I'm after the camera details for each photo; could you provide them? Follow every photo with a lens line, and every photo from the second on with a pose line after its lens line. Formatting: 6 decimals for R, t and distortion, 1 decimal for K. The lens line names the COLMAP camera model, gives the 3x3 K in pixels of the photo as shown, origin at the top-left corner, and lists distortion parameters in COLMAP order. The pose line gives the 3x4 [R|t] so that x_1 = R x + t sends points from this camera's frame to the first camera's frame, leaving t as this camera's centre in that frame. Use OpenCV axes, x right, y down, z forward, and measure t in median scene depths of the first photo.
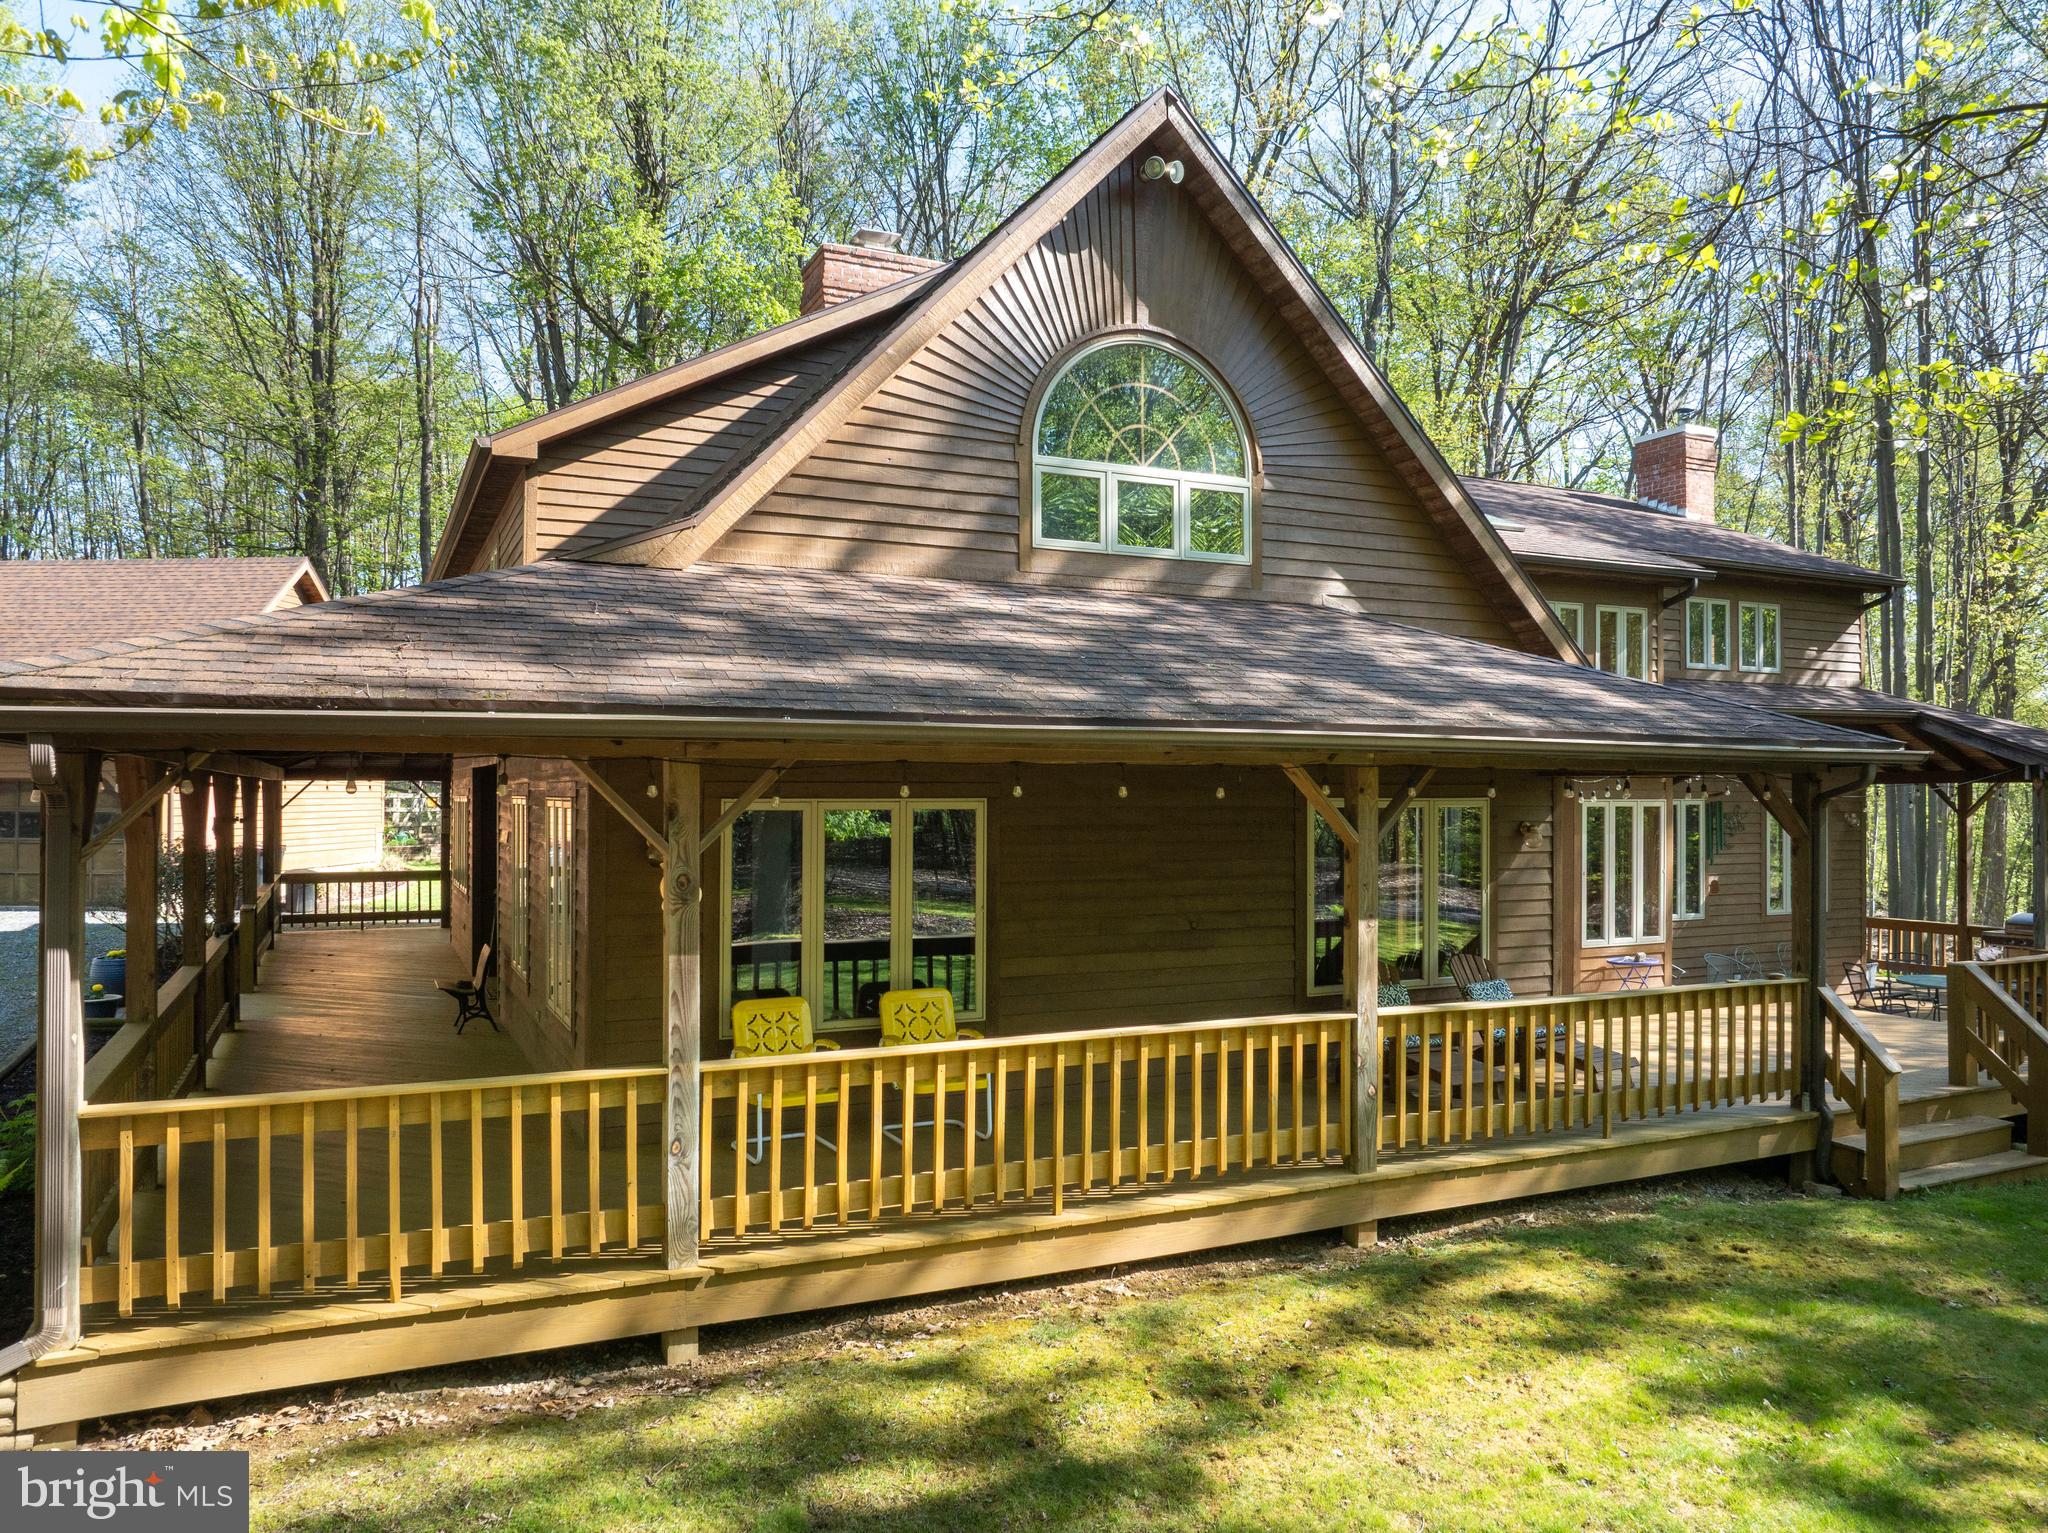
lens RADIAL K [[1445.9, 0, 1025.6], [0, 1445.9, 769.8], [0, 0, 1]] dist [-0.002243, 0.001267]
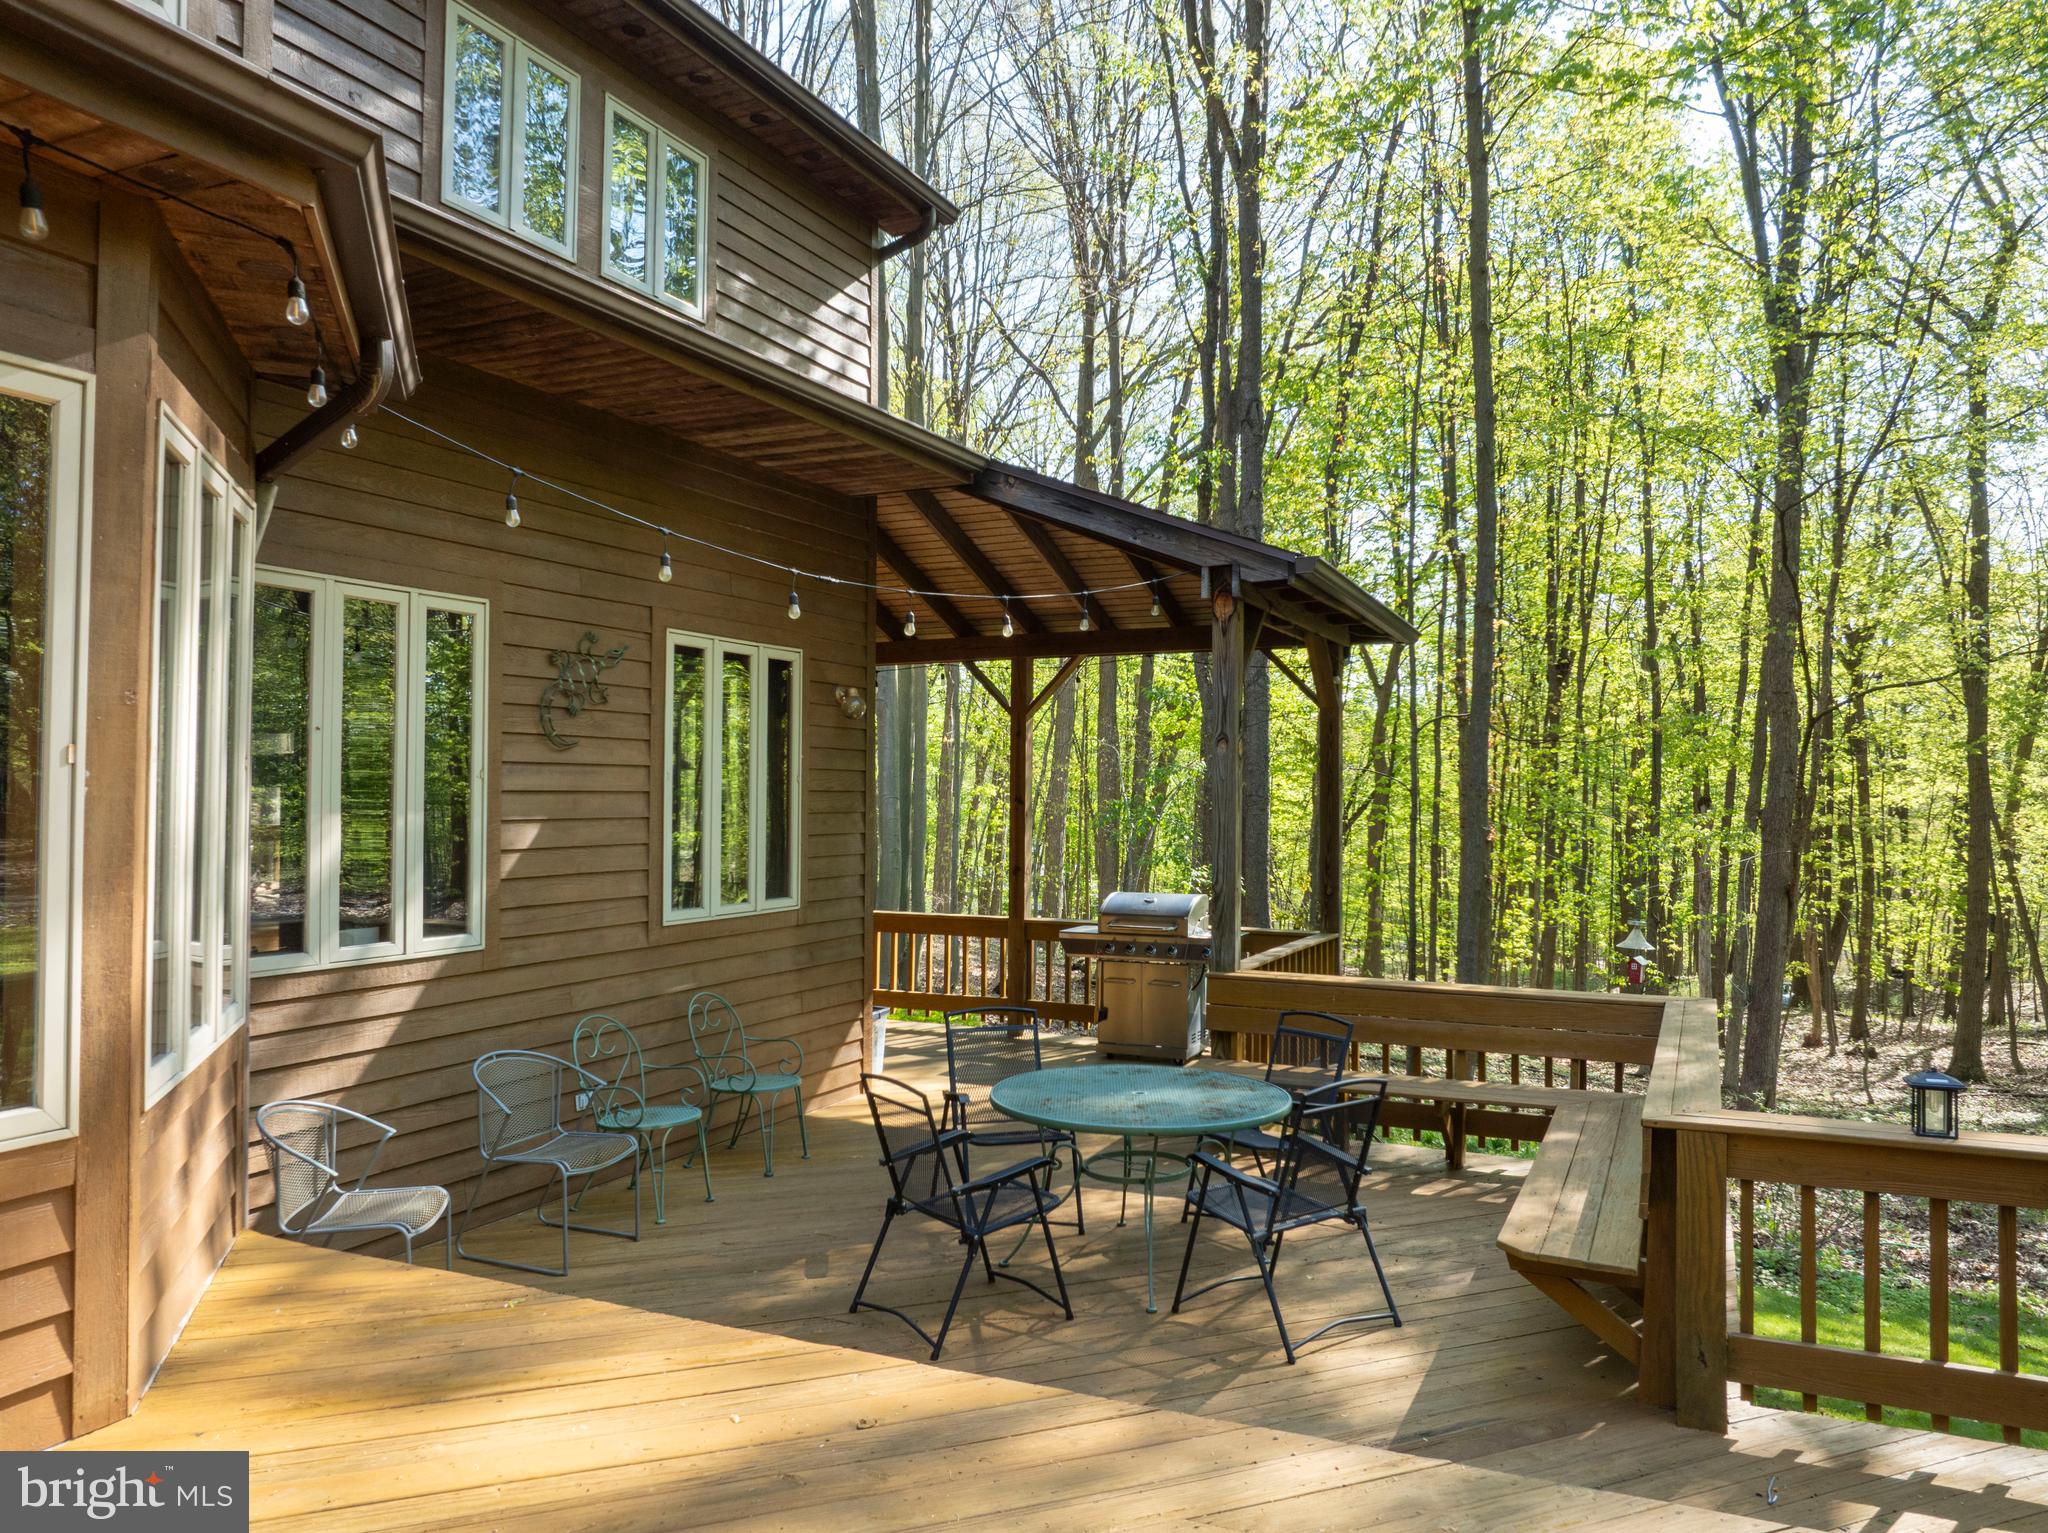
lens RADIAL K [[1418.2, 0, 1032.5], [0, 1418.2, 781.9], [0, 0, 1]] dist [-0.052970, 0.033759]
pose [[0.776193, 0.005435, 0.630472, 0.638114], [-0.003876, 0.999985, -0.003850, 0.114188], [-0.630483, 0.000545, 0.776203, 1.174344]]
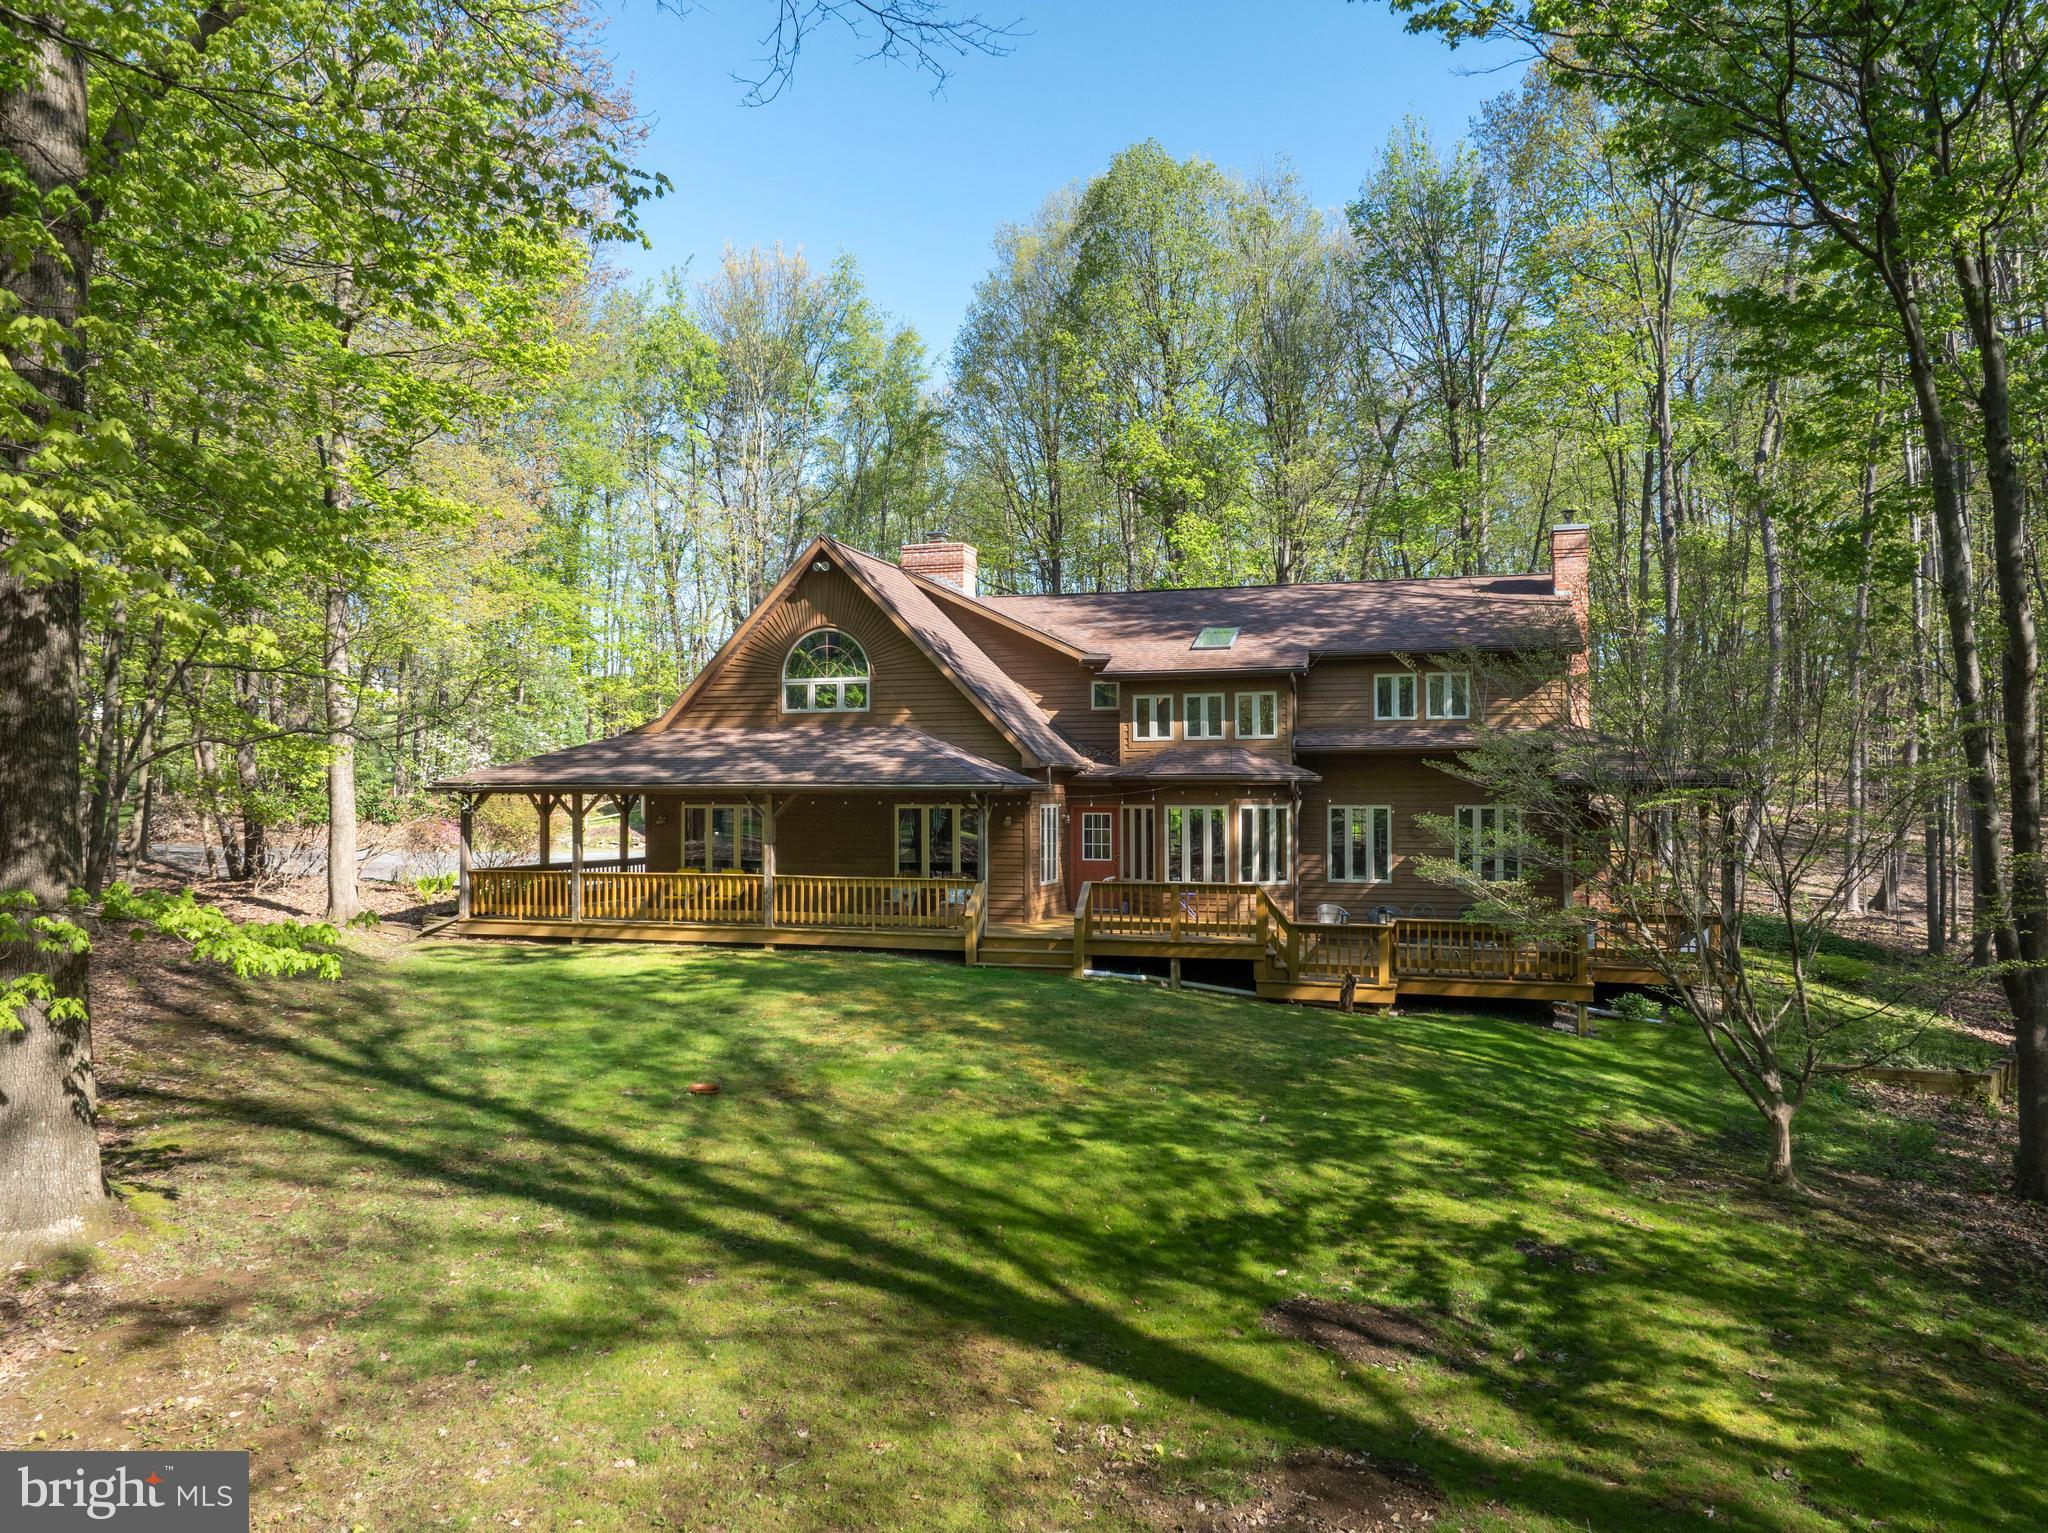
lens RADIAL K [[1418.2, 0, 1032.5], [0, 1418.2, 781.9], [0, 0, 1]] dist [-0.052970, 0.033759]
pose [[0.740730, -0.007351, -0.671762, 2.113245], [0.013175, 0.999907, 0.003586, -0.026171], [0.671673, -0.011506, 0.740758, -0.654920]]
